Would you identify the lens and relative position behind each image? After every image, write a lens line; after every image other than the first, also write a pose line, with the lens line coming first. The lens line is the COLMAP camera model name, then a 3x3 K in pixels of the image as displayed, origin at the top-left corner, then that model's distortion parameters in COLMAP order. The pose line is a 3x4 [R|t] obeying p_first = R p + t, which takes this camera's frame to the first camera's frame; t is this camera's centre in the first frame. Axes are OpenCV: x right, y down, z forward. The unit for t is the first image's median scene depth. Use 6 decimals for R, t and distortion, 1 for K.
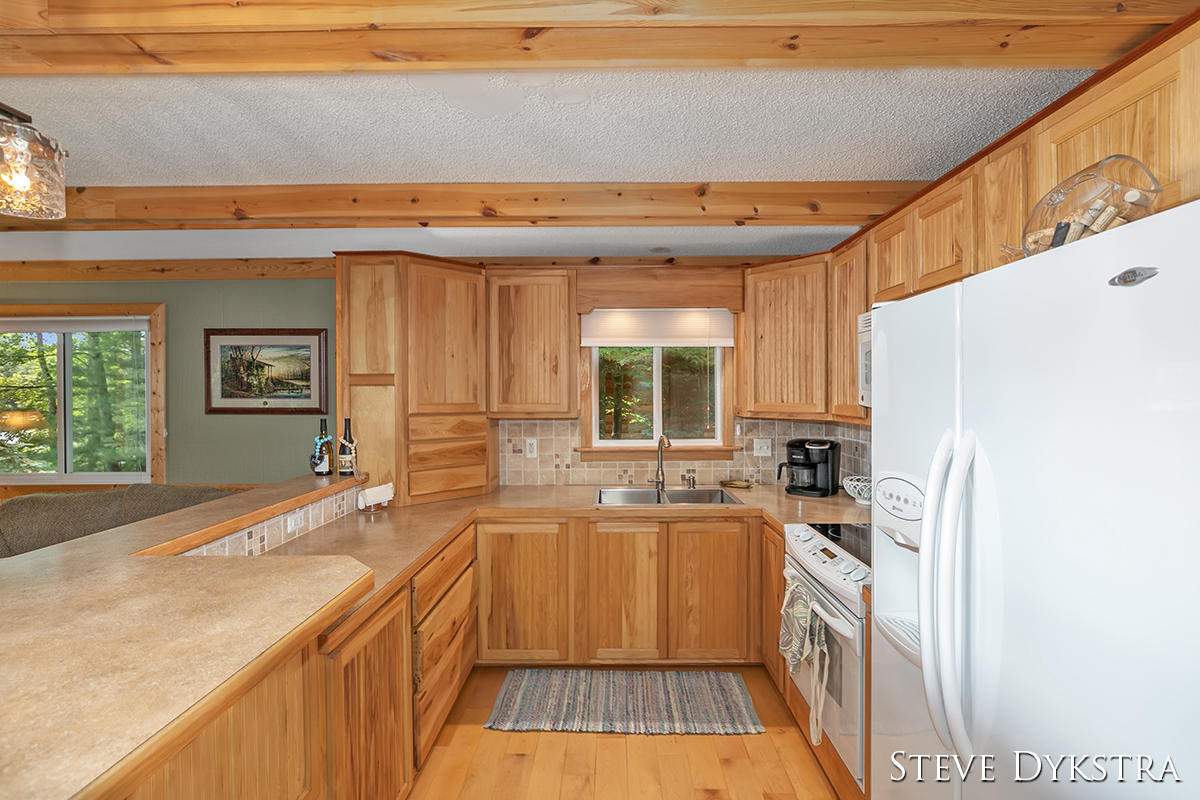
lens RADIAL K [[543.7, 0, 608.7], [0, 543.7, 395.6], [0, 0, 1]] dist [-0.014045, 0.000539]
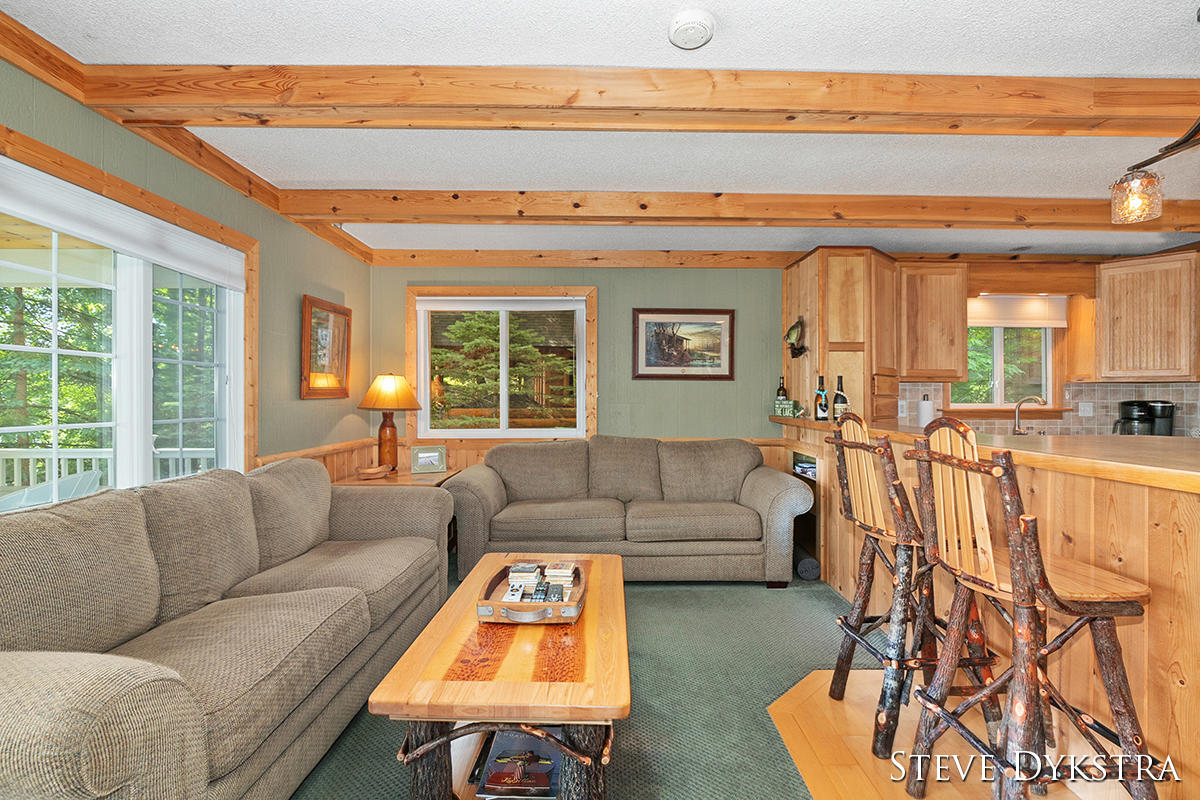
lens RADIAL K [[560.5, 0, 606.7], [0, 560.5, 396.1], [0, 0, 1]] dist [-0.021865, 0.005563]
pose [[0.999852, 0.005801, 0.016203, -1.011323], [-0.005691, 0.999961, -0.006809, 0.097928], [-0.016242, 0.006716, 0.999846, -0.292894]]
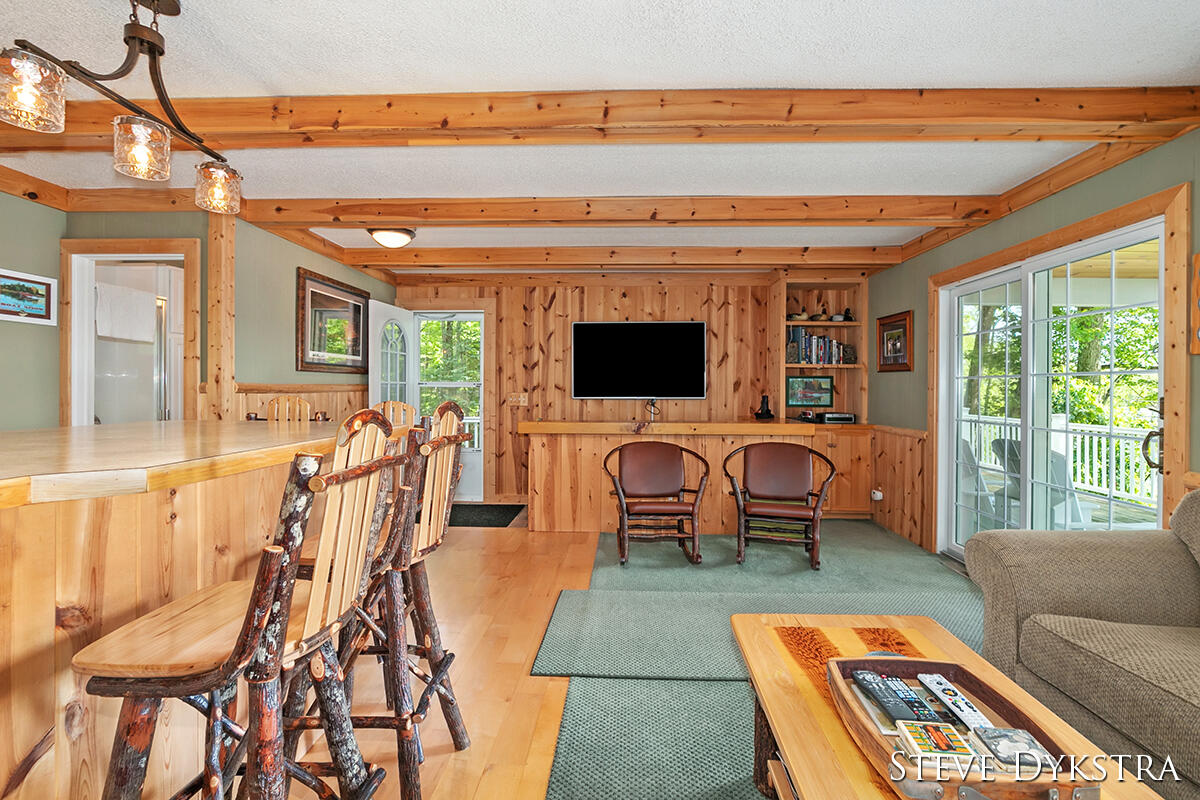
lens RADIAL K [[560.5, 0, 606.7], [0, 560.5, 396.1], [0, 0, 1]] dist [-0.021865, 0.005563]
pose [[-0.999561, -0.003652, 0.029398, -0.863540], [-0.003139, 0.999842, 0.017475, 0.096303], [-0.029457, 0.017375, -0.999415, 0.791039]]
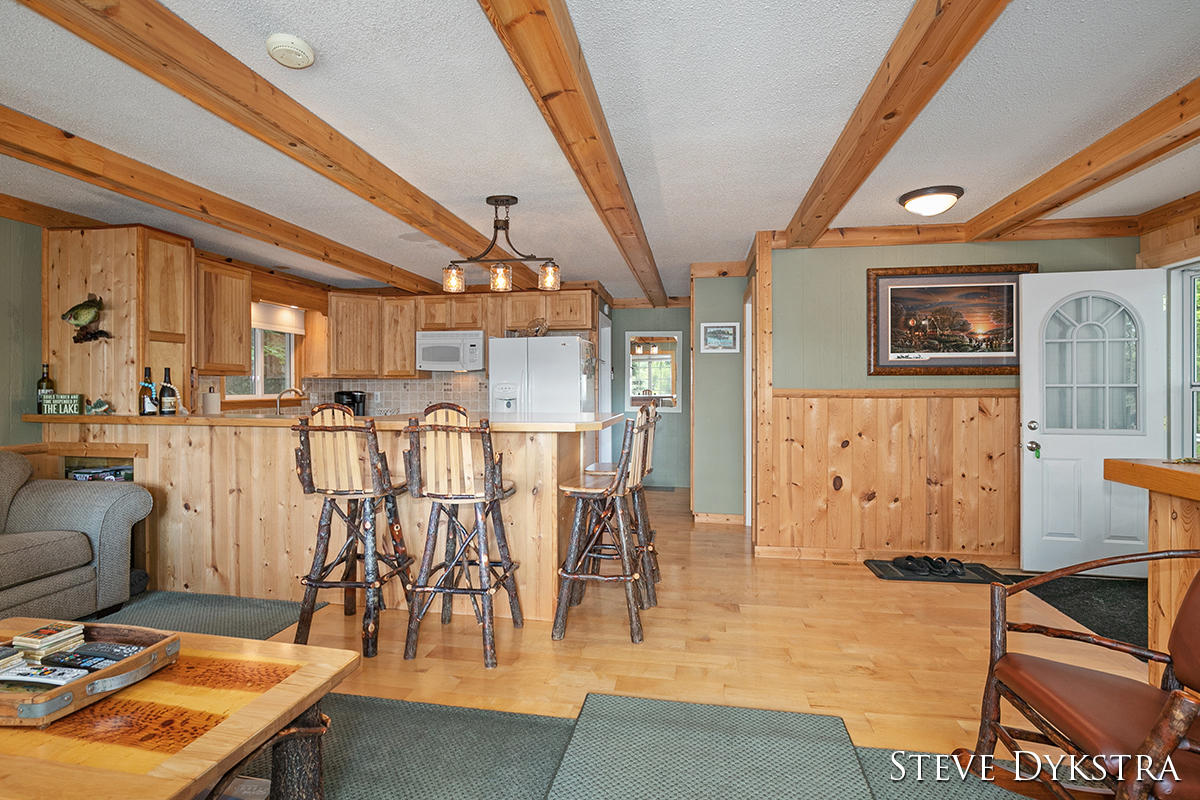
lens RADIAL K [[552.5, 0, 603.4], [0, 552.5, 386.6], [0, 0, 1]] dist [-0.000814, 0.000165]
pose [[0.161227, 0.006104, 0.986899, -1.484201], [0.004552, 0.999966, -0.006928, 0.093176], [-0.986907, 0.005609, 0.161193, -0.155527]]
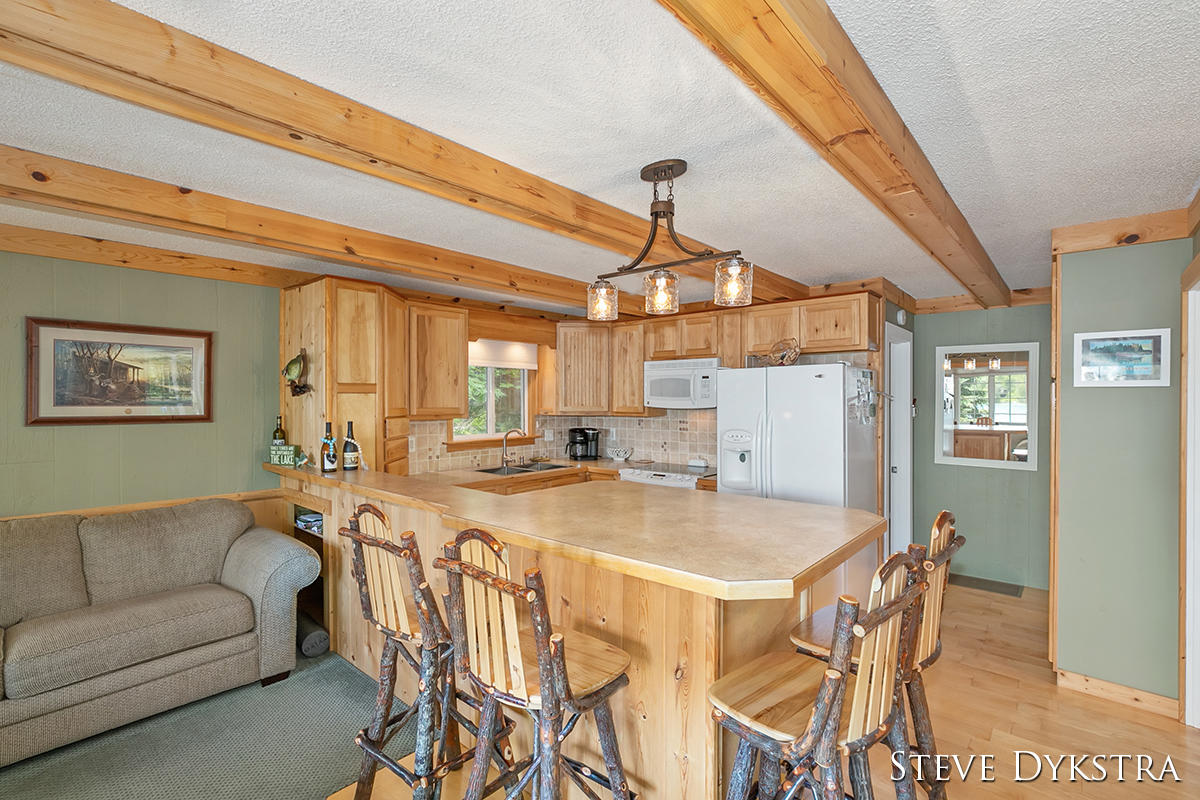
lens RADIAL K [[548.2, 0, 606.2], [0, 548.2, 399.4], [0, 0, 1]] dist [-0.018190, 0.006157]
pose [[0.650424, 0.002203, 0.759568, -0.976306], [0.001610, 0.999990, -0.004279, 0.000540], [-0.759570, 0.004005, 0.650413, -0.173891]]
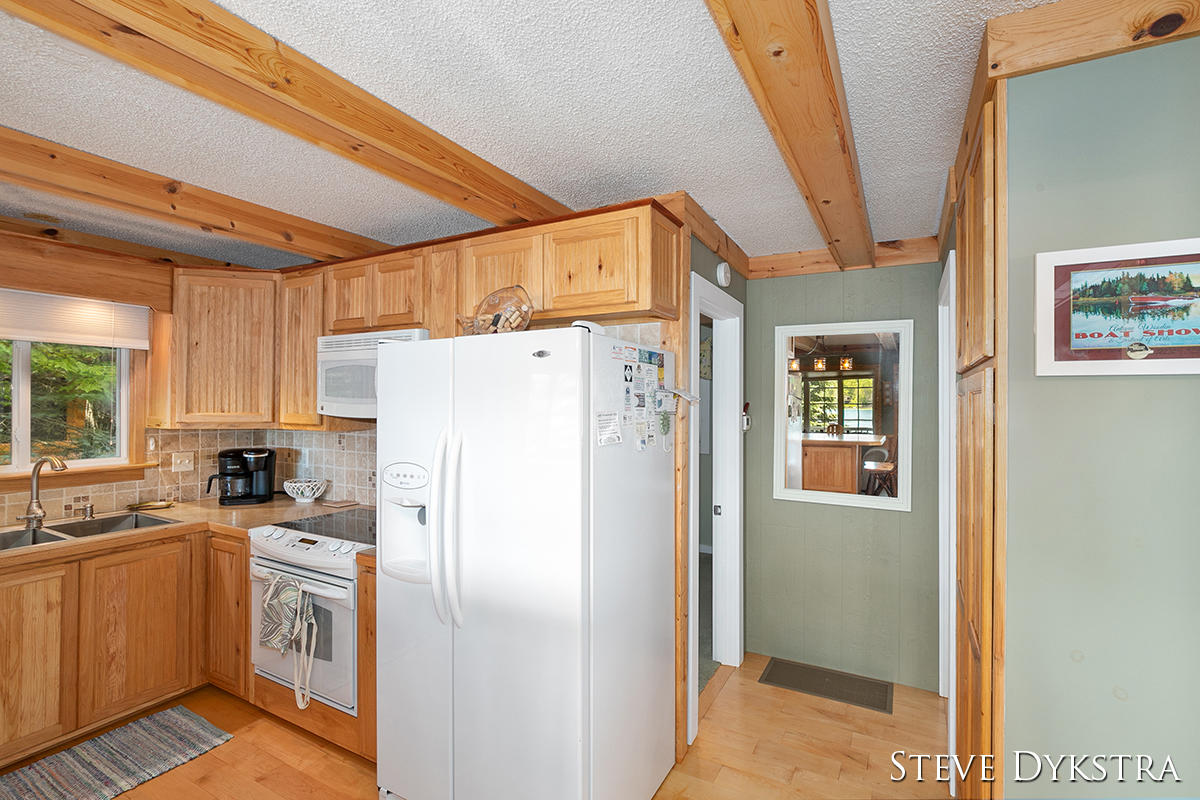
lens RADIAL K [[548.2, 0, 606.2], [0, 548.2, 399.4], [0, 0, 1]] dist [-0.018190, 0.006157]
pose [[0.471467, 0.011120, 0.881814, -0.234895], [-0.001780, 0.999930, -0.011658, -0.000754], [-0.881882, 0.003927, 0.471454, -0.083166]]
